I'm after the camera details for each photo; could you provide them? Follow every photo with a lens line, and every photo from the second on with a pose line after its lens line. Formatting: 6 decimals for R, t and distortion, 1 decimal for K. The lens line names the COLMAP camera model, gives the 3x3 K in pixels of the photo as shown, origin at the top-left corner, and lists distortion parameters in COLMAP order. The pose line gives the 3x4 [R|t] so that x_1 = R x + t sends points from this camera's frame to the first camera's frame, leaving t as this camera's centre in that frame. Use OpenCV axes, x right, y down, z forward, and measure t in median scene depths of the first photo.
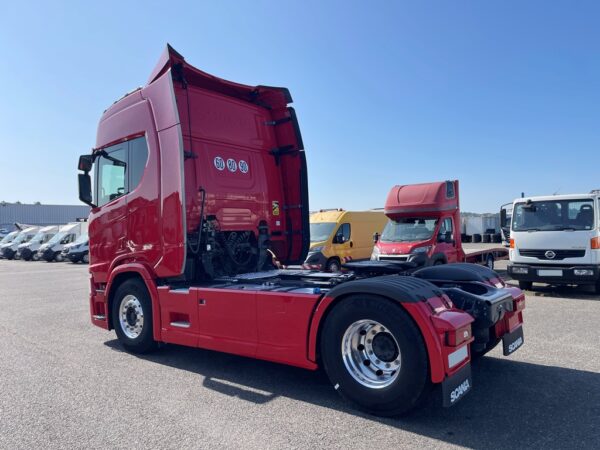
lens RADIAL K [[456.3, 0, 297.2], [0, 456.3, 228.0], [0, 0, 1]] dist [0.049606, -0.016465]
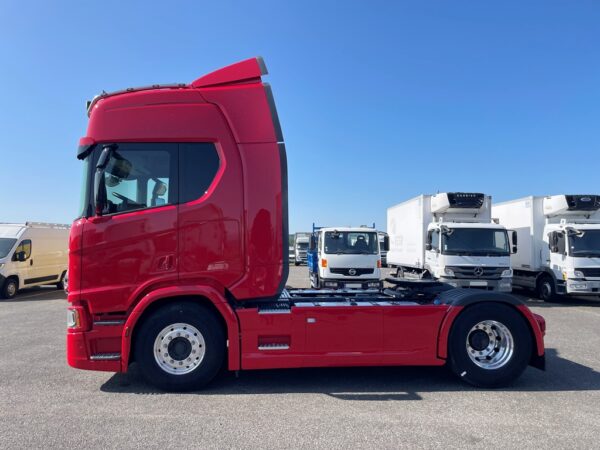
lens RADIAL K [[456.3, 0, 283.2], [0, 456.3, 227.4], [0, 0, 1]] dist [0.049606, -0.016465]
pose [[0.738651, 0.059402, 0.671466, -0.789229], [-0.032056, 0.998078, -0.053034, 0.007791], [-0.673326, 0.017649, 0.739135, 0.235973]]
